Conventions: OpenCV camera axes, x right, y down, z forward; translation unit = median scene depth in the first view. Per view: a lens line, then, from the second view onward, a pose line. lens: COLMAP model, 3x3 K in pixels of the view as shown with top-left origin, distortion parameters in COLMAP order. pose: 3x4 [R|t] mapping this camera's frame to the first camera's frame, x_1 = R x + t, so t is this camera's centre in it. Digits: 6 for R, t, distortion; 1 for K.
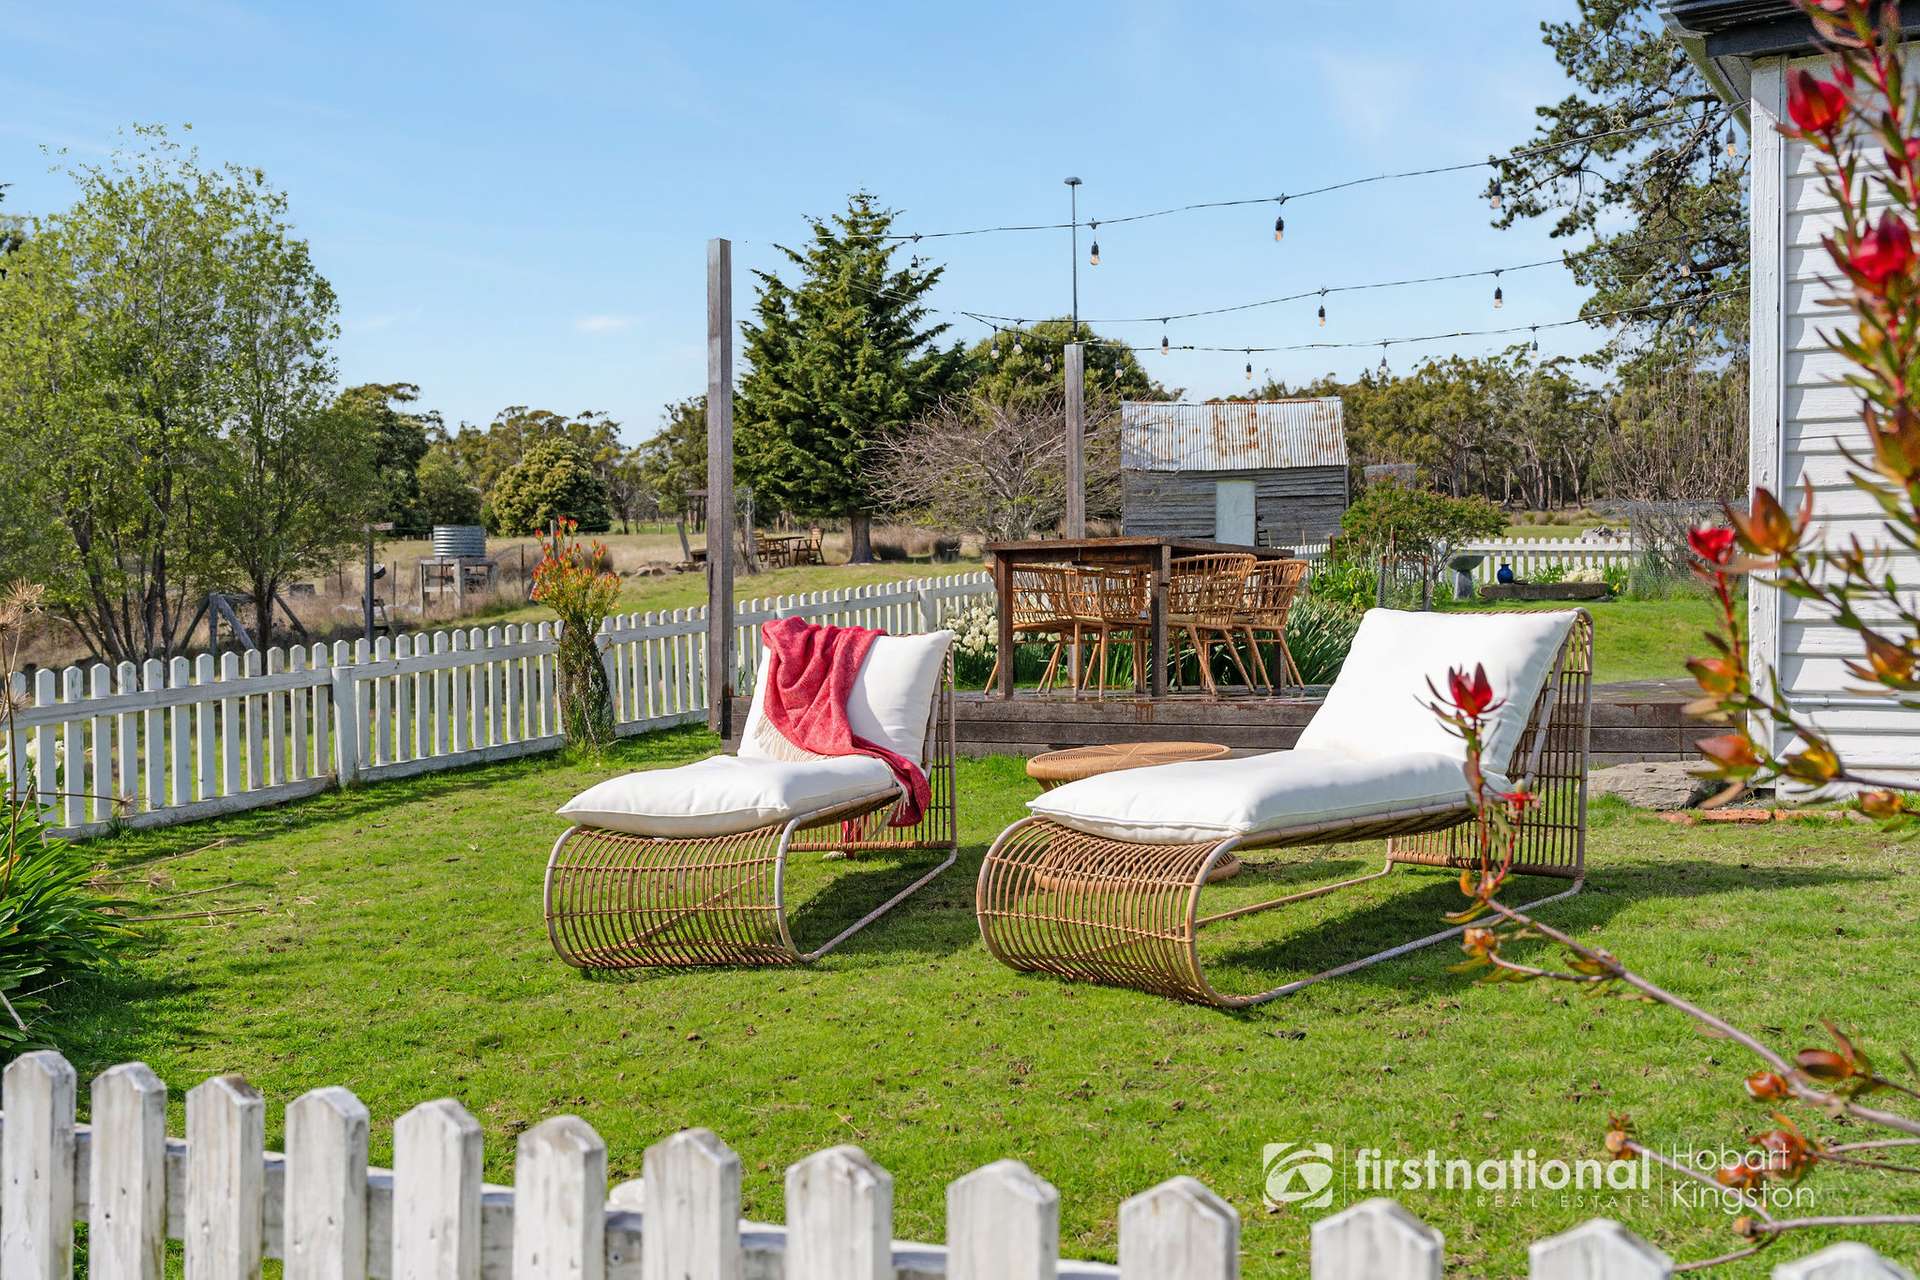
lens RADIAL K [[1945.0, 0, 946.0], [0, 1945.0, 714.8], [0, 0, 1]] dist [-0.017211, 0.000000]
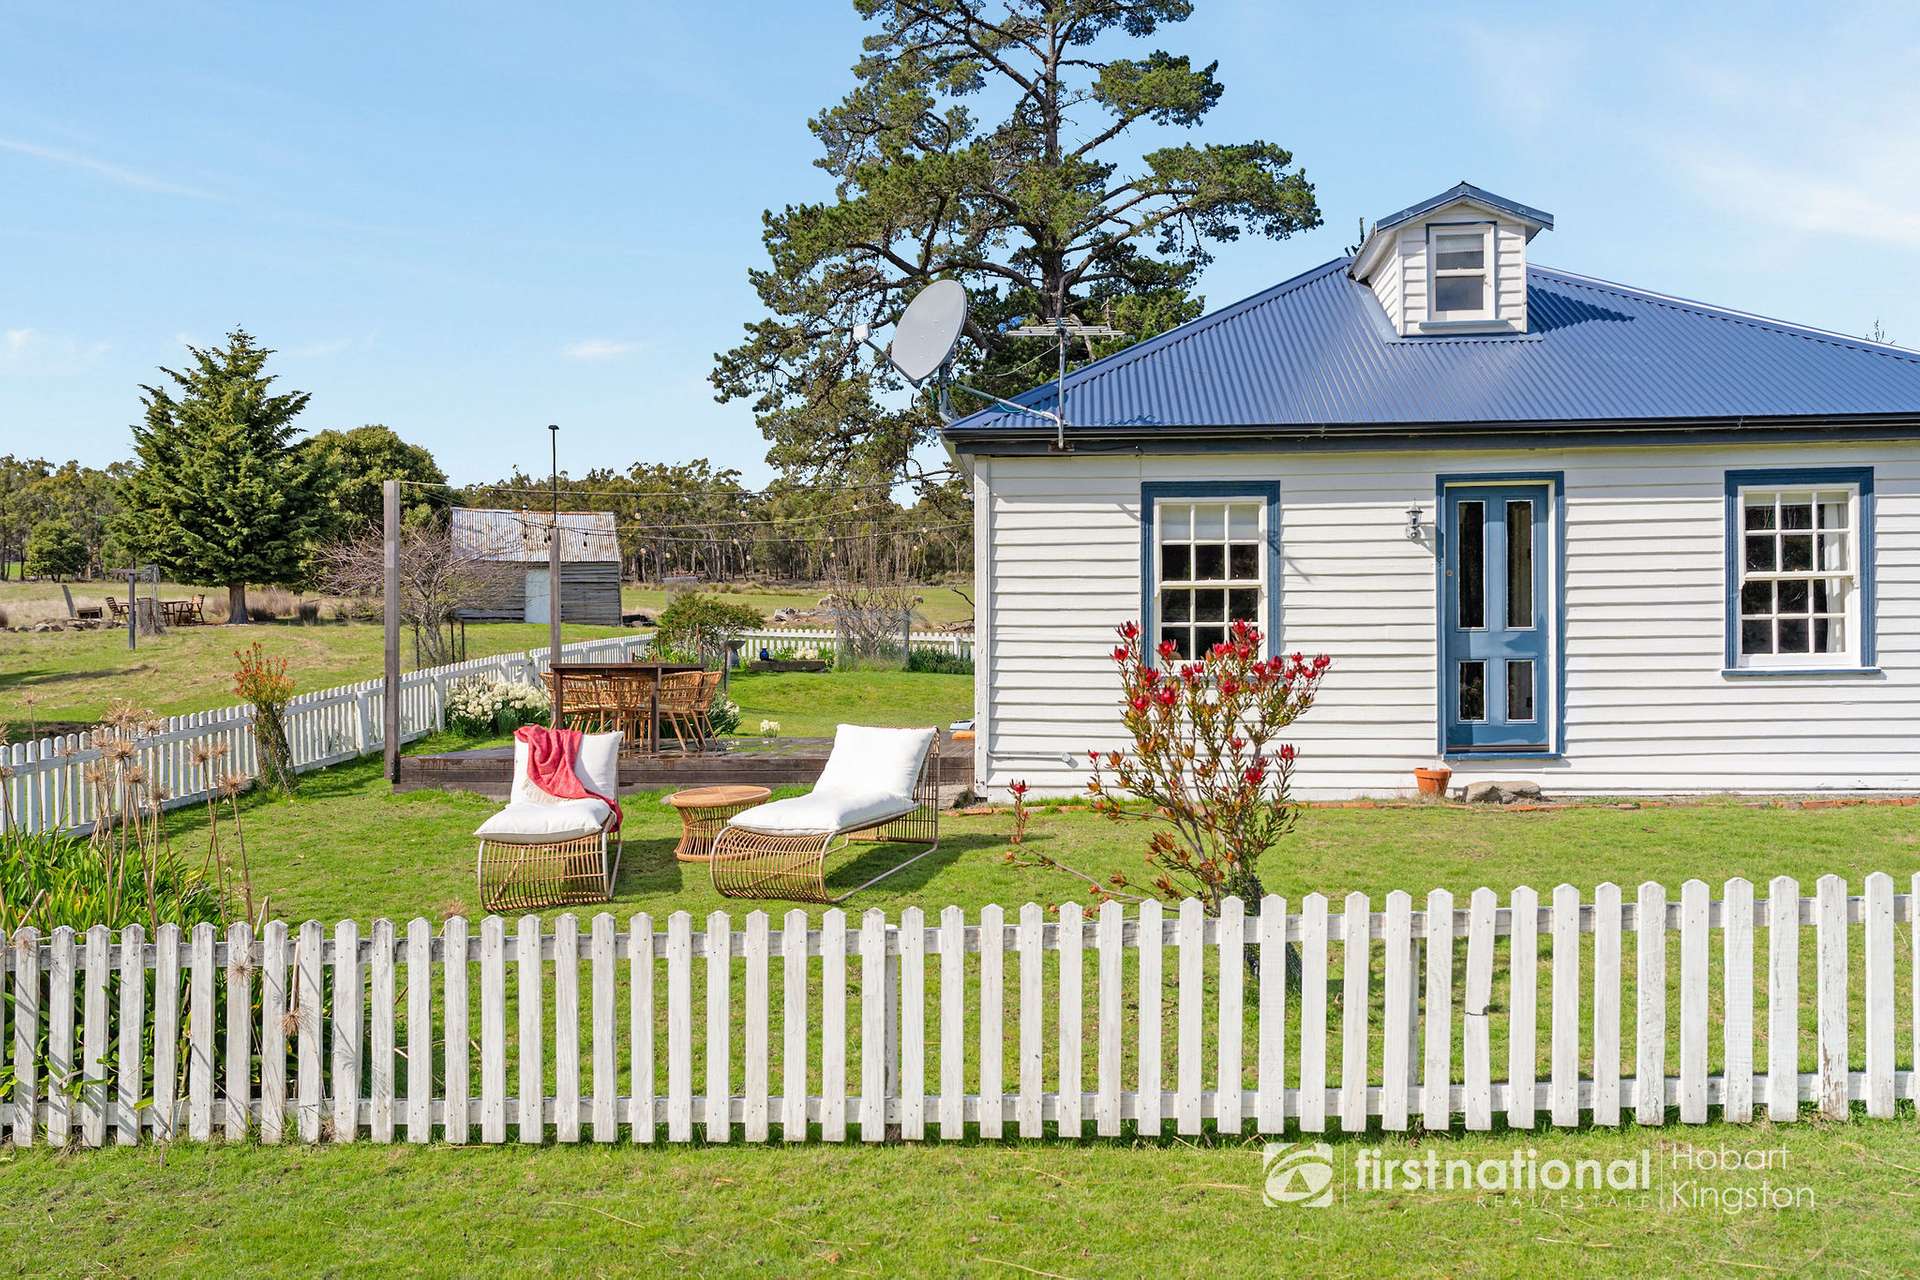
lens RADIAL K [[1499.4, 0, 958.9], [0, 1499.4, 646.7], [0, 0, 1]] dist [-0.011232, -0.003905]
pose [[0.893638, 0.012155, 0.448624, -0.061348], [0.011775, 0.998654, -0.050513, -0.007964], [-0.448634, 0.050423, 0.892292, -0.083159]]
